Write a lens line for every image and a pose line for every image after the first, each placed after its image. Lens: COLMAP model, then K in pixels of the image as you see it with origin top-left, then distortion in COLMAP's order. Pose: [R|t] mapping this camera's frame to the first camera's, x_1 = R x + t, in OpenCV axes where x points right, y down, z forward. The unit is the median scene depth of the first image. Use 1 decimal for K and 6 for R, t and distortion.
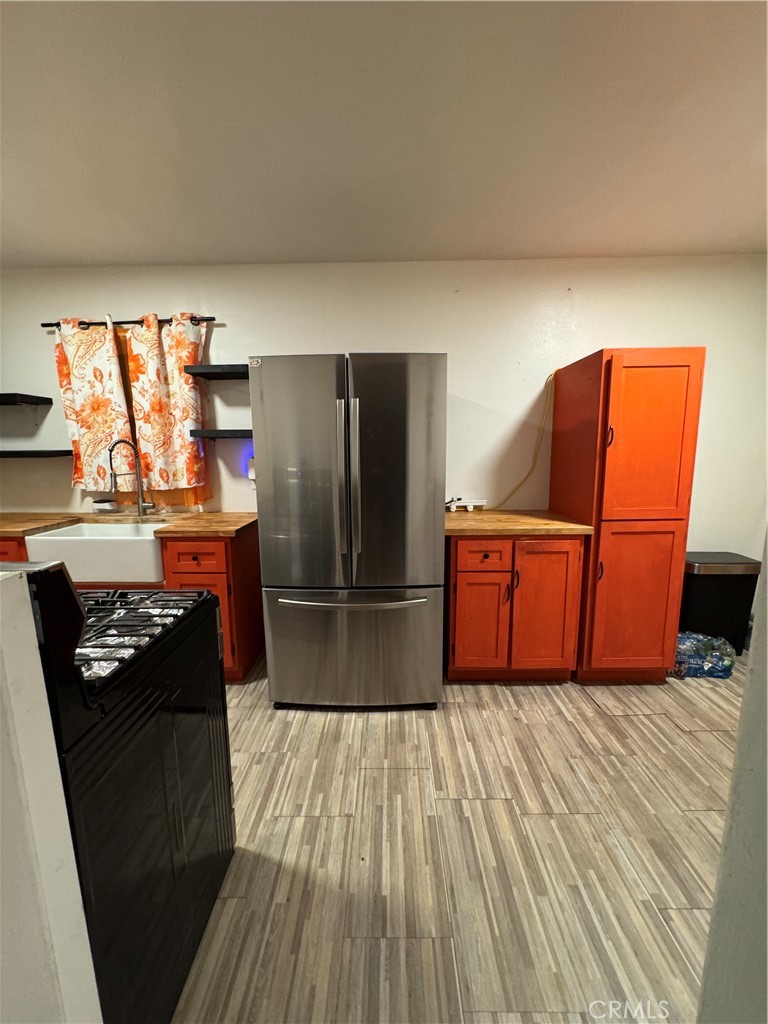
lens RADIAL K [[407.8, 0, 382.5], [0, 407.8, 512.8], [0, 0, 1]] dist [0.000890, -0.000193]
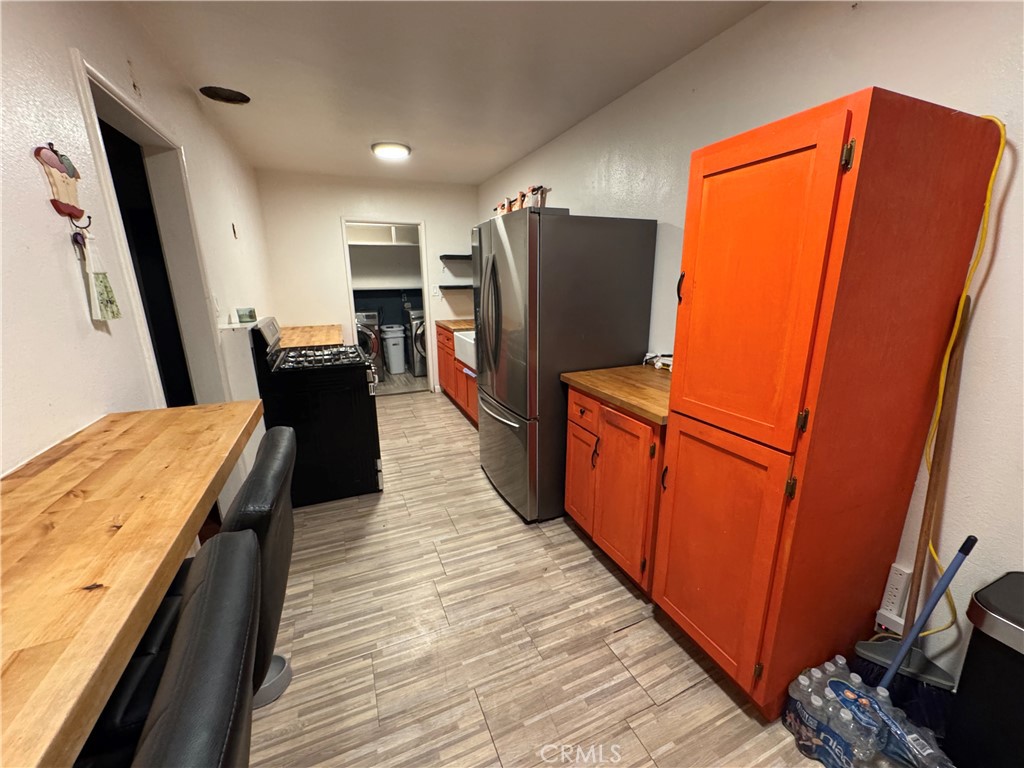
lens RADIAL K [[407.8, 0, 511.0], [0, 407.8, 383.9], [0, 0, 1]] dist [0.000890, -0.000193]
pose [[0.406607, 0.235332, -0.882774, 1.067111], [-0.137094, 0.971031, 0.195714, -0.127234], [0.903259, 0.041445, 0.427090, 0.464942]]
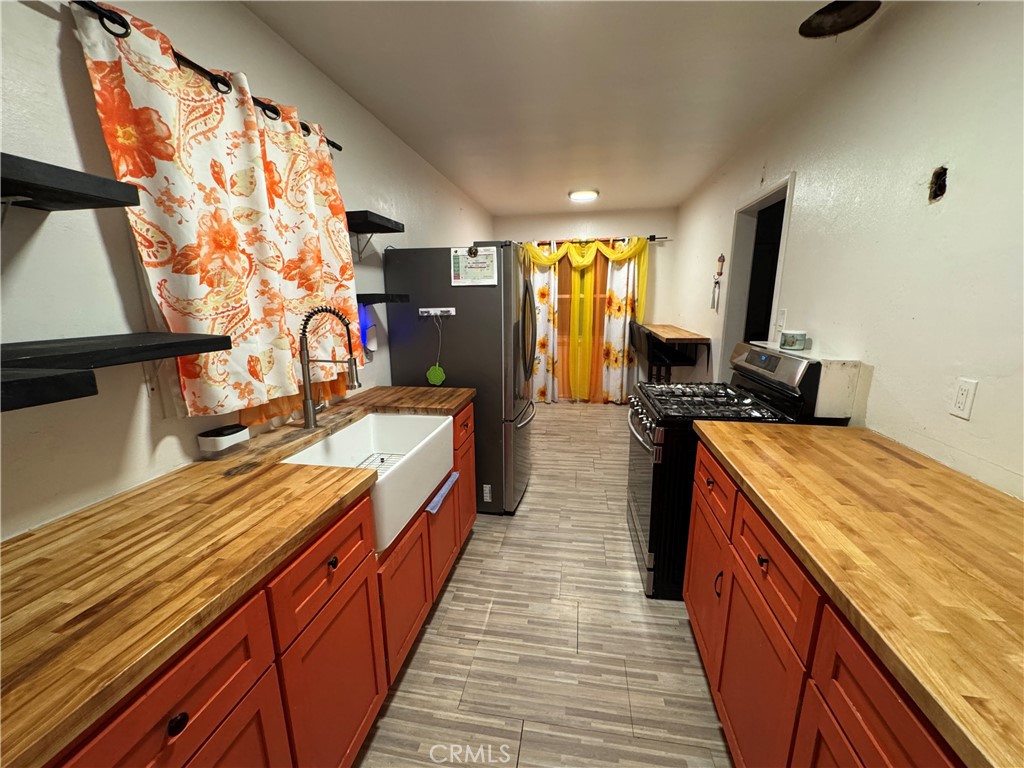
lens RADIAL K [[407.8, 0, 512.1], [0, 407.8, 385.5], [0, 0, 1]] dist [0.000890, -0.000193]
pose [[0.151423, -0.199050, 0.968220, -1.486322], [0.166162, 0.970702, 0.173574, -0.147869], [-0.974403, 0.134598, 0.180062, 0.746285]]
